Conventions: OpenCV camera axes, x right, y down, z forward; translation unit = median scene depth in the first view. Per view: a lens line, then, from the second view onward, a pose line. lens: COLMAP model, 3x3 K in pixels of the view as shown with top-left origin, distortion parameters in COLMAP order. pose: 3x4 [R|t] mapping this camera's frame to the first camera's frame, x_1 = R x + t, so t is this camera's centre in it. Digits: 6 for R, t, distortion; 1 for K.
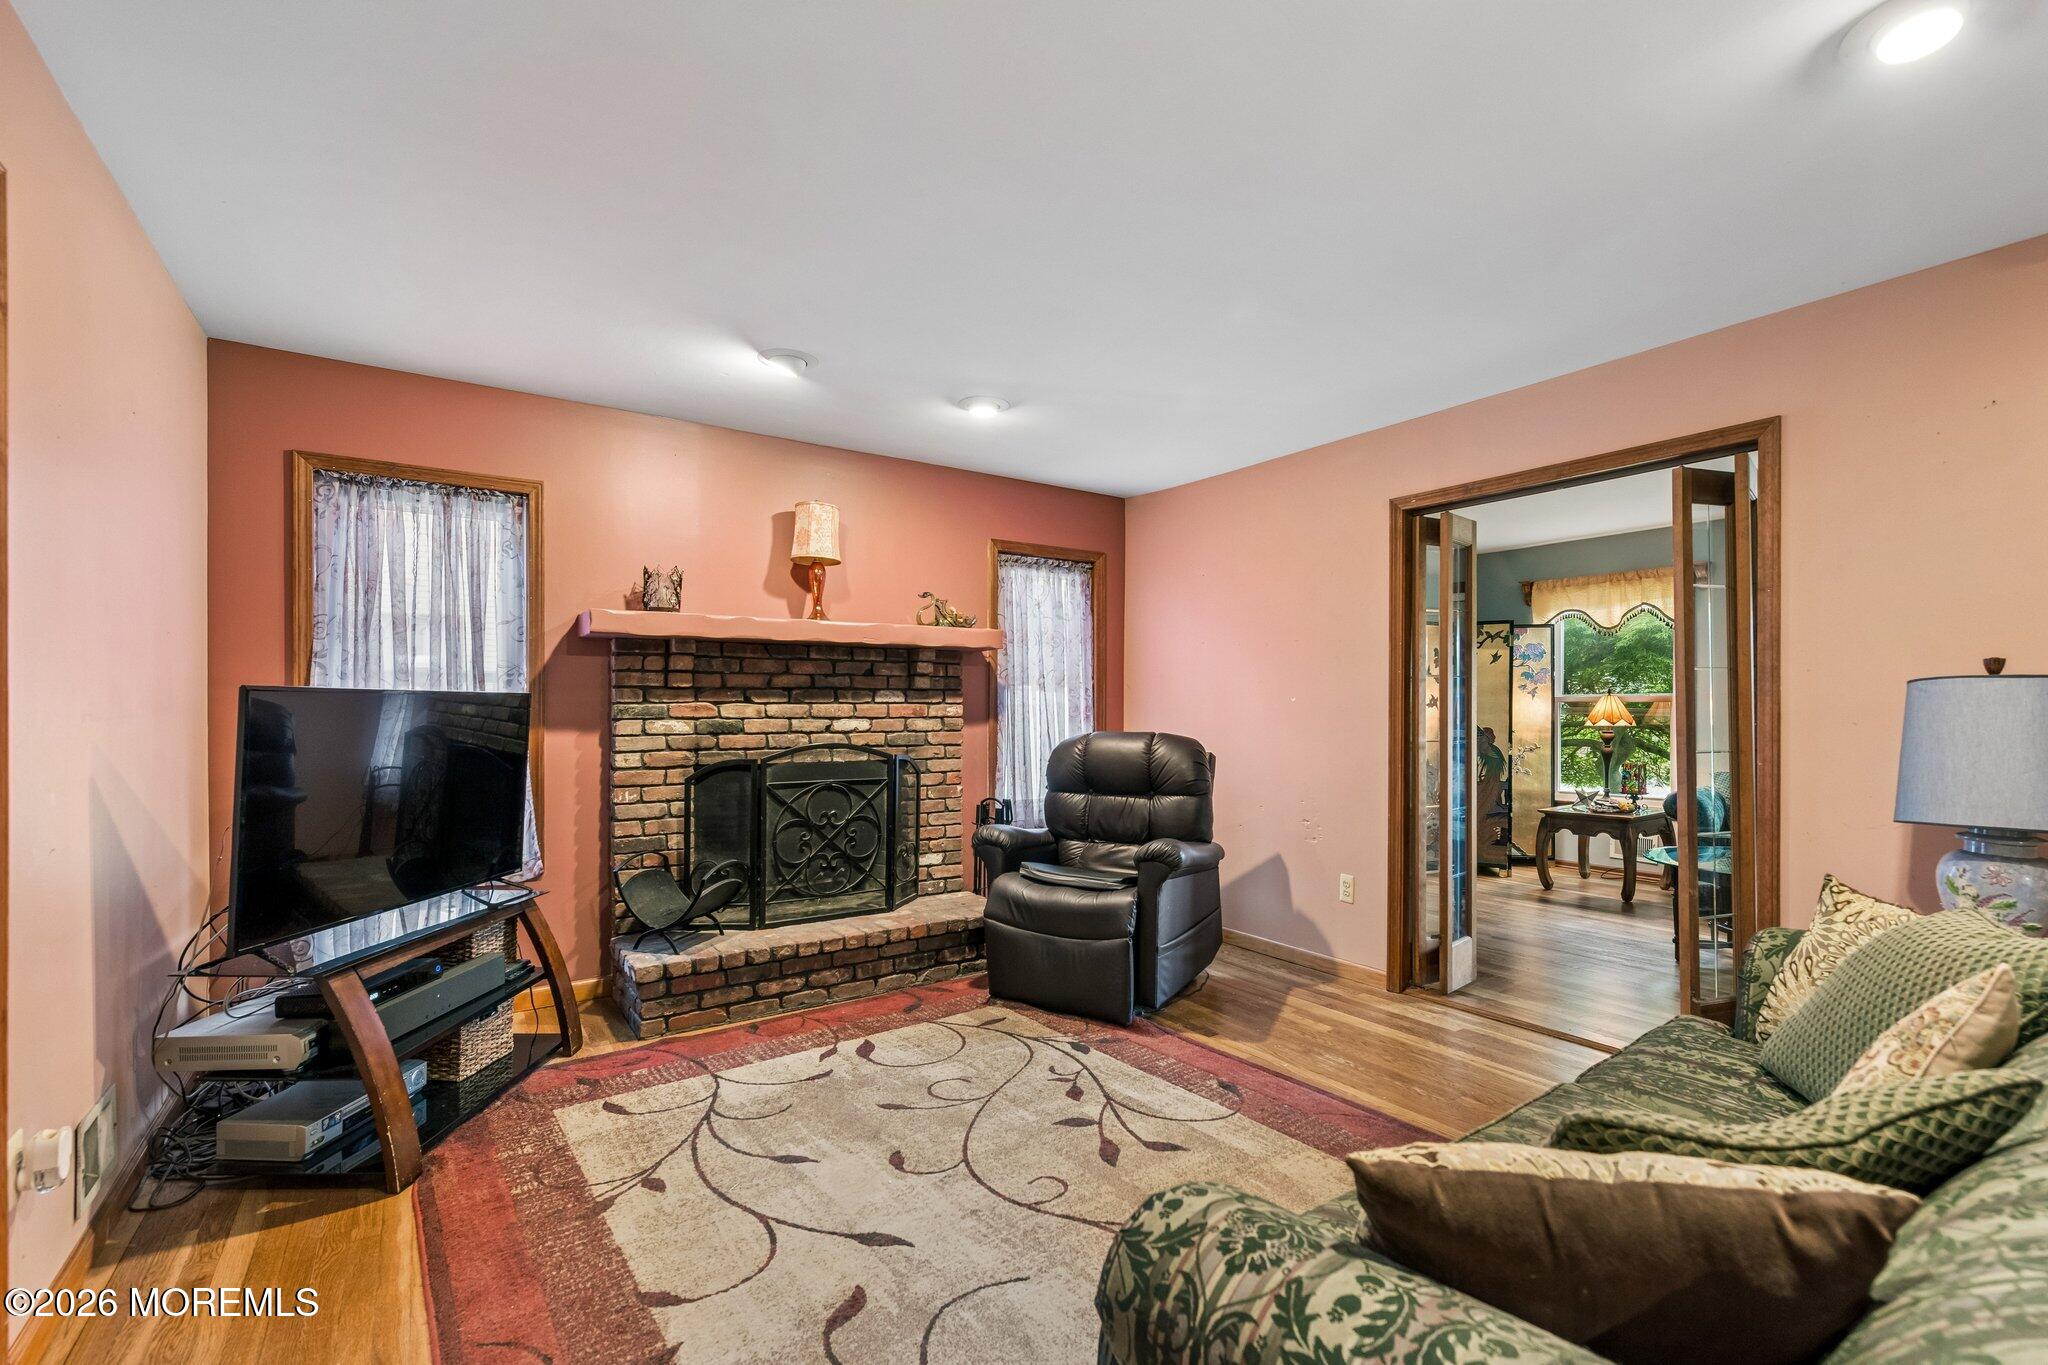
lens RADIAL K [[883.4, 0, 1025.7], [0, 883.4, 721.3], [0, 0, 1]] dist [0.001167, 0.000361]
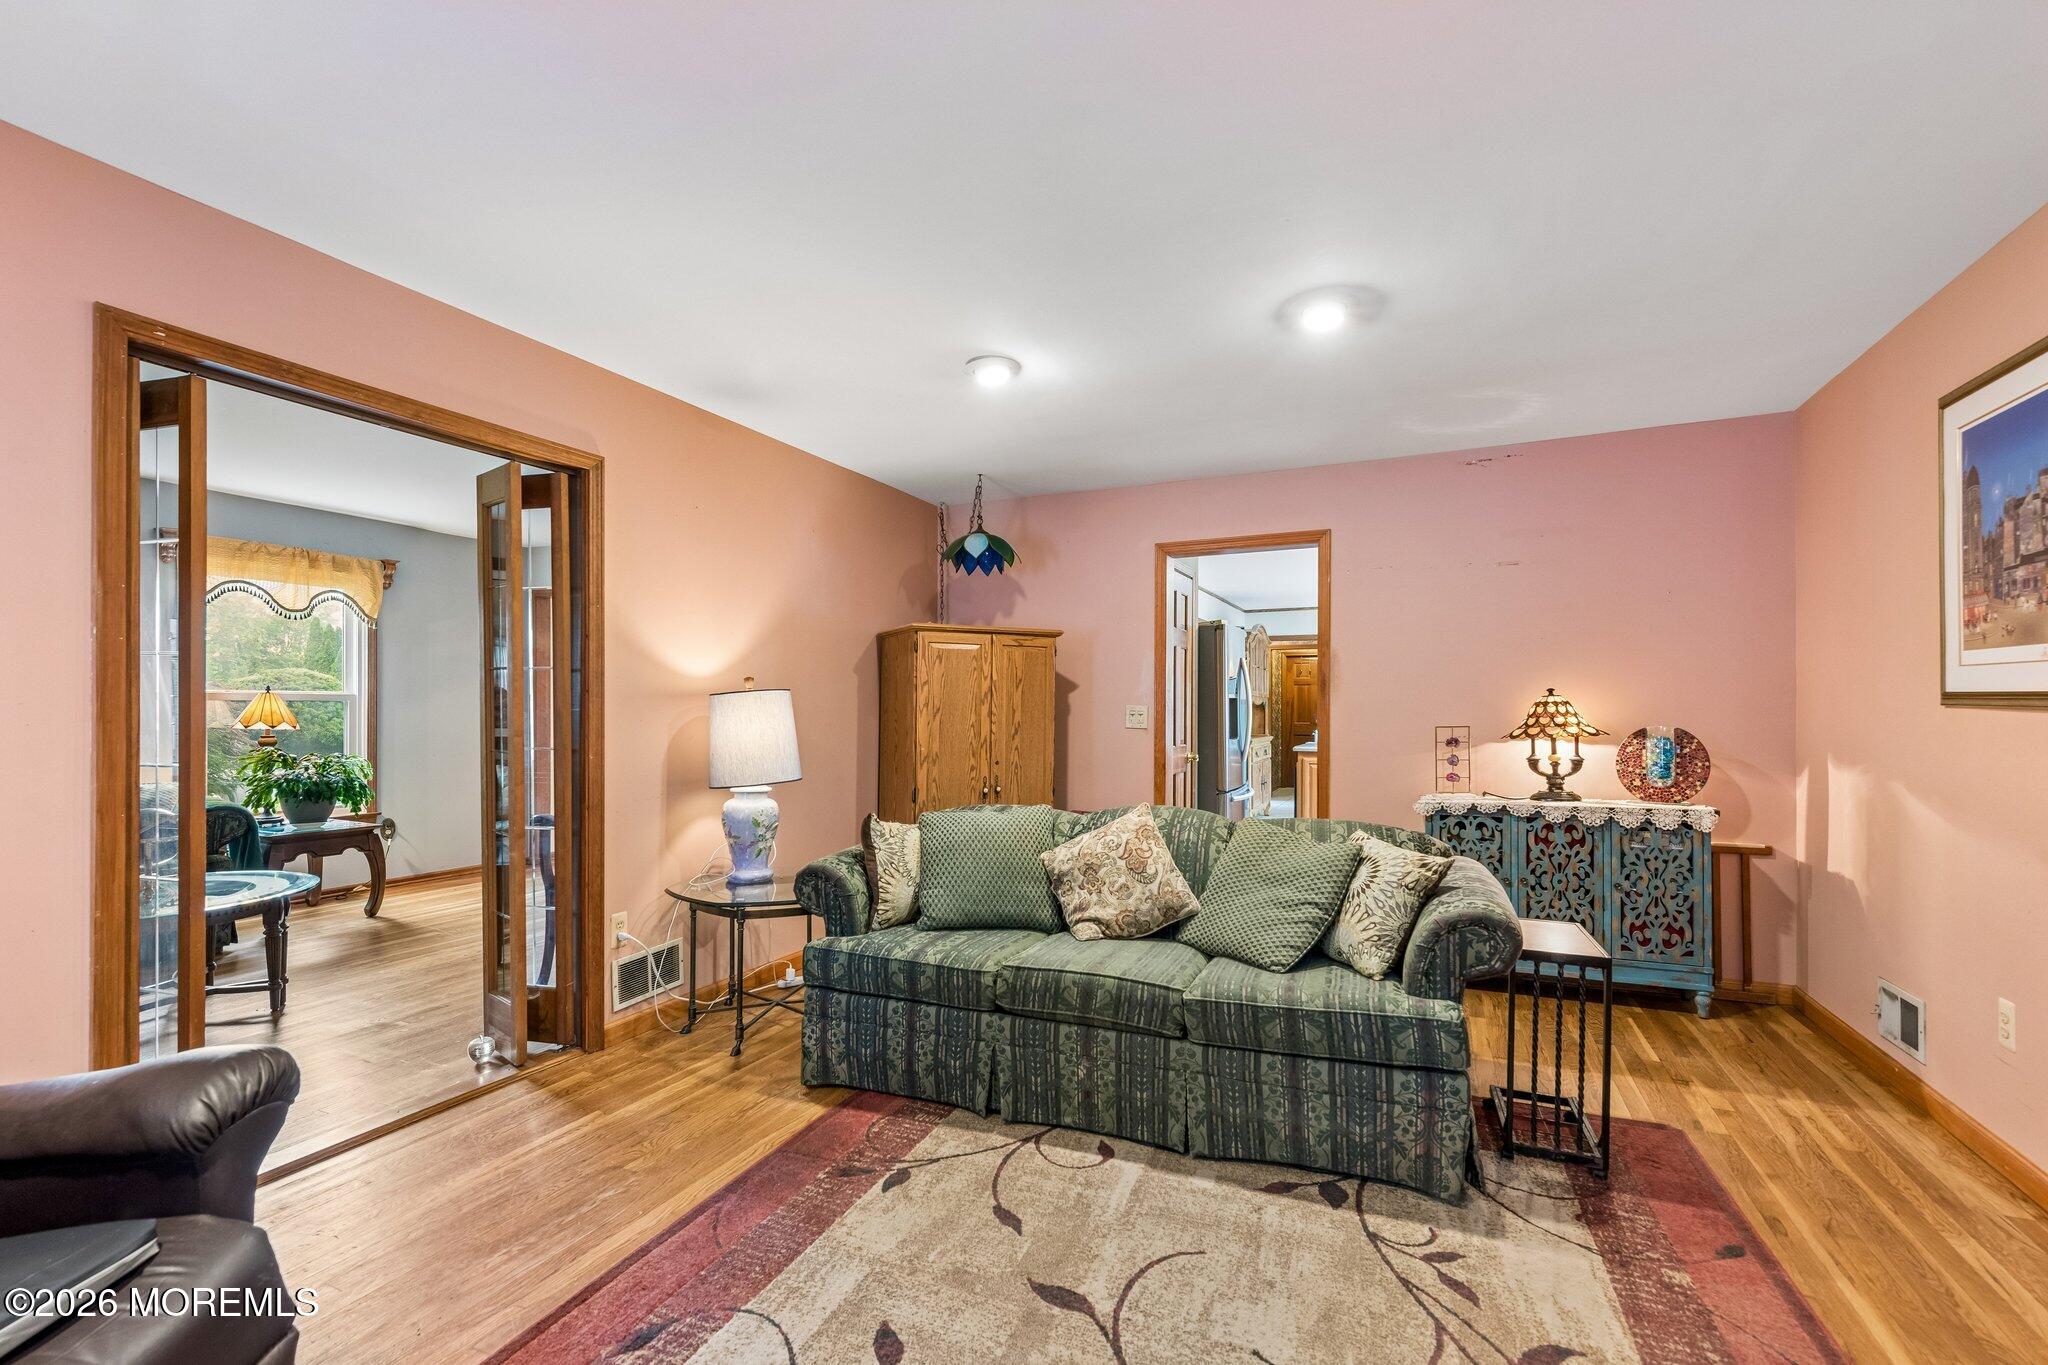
lens RADIAL K [[881.5, 0, 1023.3], [0, 881.5, 706.8], [0, 0, 1]] dist [0.000257, 0.000065]
pose [[-0.518257, 0.001633, 0.855223, -0.367631], [0.007420, 0.999969, 0.002587, -0.013828], [-0.855192, 0.007686, -0.518254, 0.951865]]
